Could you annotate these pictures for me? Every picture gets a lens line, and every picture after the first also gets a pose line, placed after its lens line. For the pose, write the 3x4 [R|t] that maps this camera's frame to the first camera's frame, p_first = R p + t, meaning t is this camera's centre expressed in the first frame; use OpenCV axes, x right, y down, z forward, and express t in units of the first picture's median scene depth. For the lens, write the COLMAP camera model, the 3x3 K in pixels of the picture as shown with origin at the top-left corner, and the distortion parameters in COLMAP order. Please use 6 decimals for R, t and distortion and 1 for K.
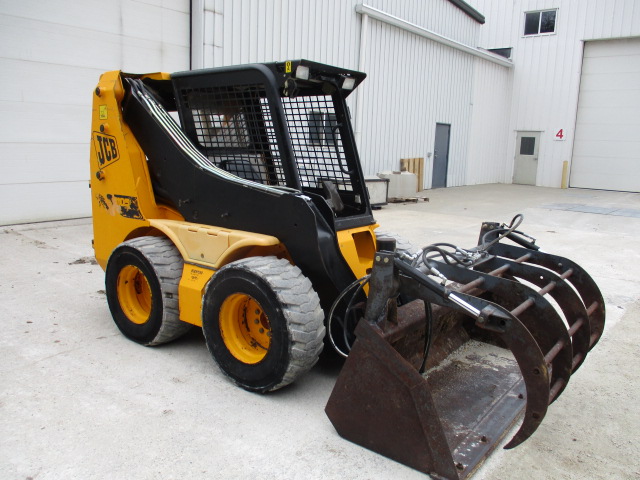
lens RADIAL K [[540.2, 0, 319.3], [0, 540.2, 241.2], [0, 0, 1]] dist [-0.044123, 0.008408]
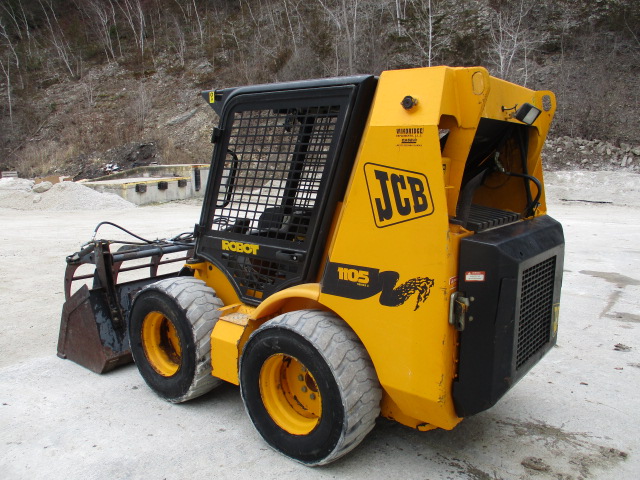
lens RADIAL K [[540.2, 0, 316.2], [0, 540.2, 237.1], [0, 0, 1]] dist [-0.044123, 0.008408]
pose [[0.999691, 0.007613, -0.023672, -0.499063], [-0.008333, 0.999501, -0.030467, -0.113573], [0.023428, 0.030655, 0.999255, 0.440480]]
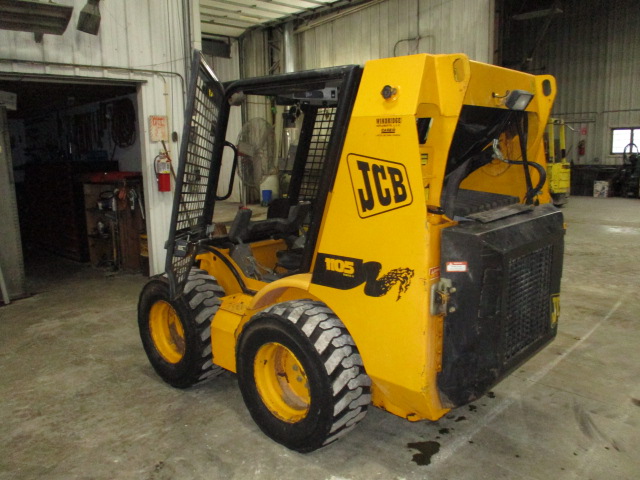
lens RADIAL K [[540.2, 0, 319.2], [0, 540.2, 236.9], [0, 0, 1]] dist [-0.044123, 0.008408]
pose [[0.995662, 0.001079, -0.093032, -0.431226], [-0.001964, 0.999954, -0.009427, -0.116580], [0.093018, 0.009568, 0.995618, 0.439249]]
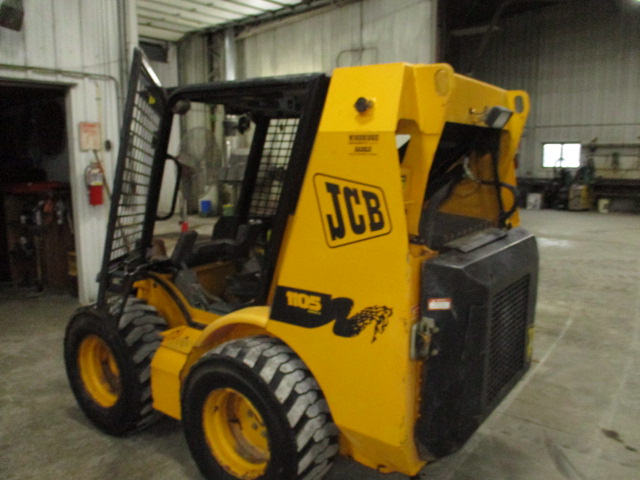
lens RADIAL K [[540.2, 0, 319.0], [0, 540.2, 236.3], [0, 0, 1]] dist [-0.044123, 0.008408]
pose [[0.999757, 0.000080, 0.022049, -0.464758], [0.000519, 0.999631, -0.027148, -0.141575], [-0.022043, 0.027153, 0.999388, 0.521376]]
